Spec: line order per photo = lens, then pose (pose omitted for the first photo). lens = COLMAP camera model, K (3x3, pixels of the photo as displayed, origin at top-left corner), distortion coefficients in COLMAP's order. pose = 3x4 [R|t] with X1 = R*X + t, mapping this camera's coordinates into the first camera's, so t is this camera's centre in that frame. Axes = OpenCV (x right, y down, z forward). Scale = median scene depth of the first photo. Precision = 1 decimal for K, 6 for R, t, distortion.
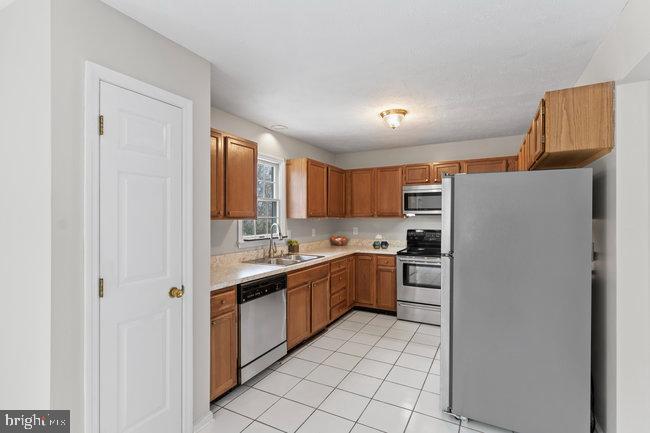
lens RADIAL K [[312.0, 0, 325.0], [0, 312.0, 216.5], [0, 0, 1]] dist [0.000822, 0.000101]
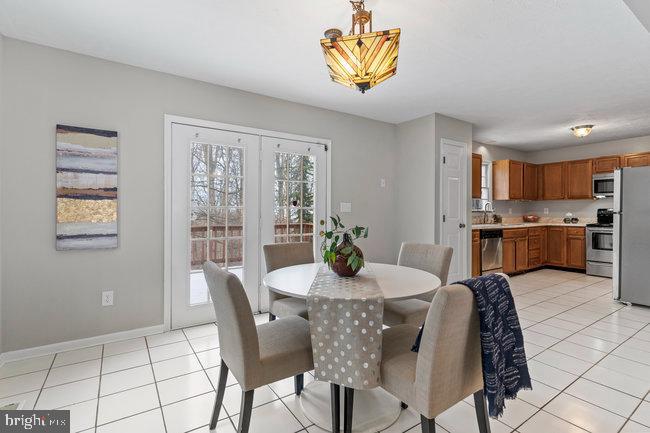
lens RADIAL K [[310.2, 0, 321.1], [0, 310.2, 211.7], [0, 0, 1]] dist [0.002001, 0.000172]
pose [[0.876982, 0.002615, -0.480516, -0.119824], [-0.001190, 0.999994, 0.003271, 0.054092], [0.480522, -0.002297, 0.876980, -0.673207]]
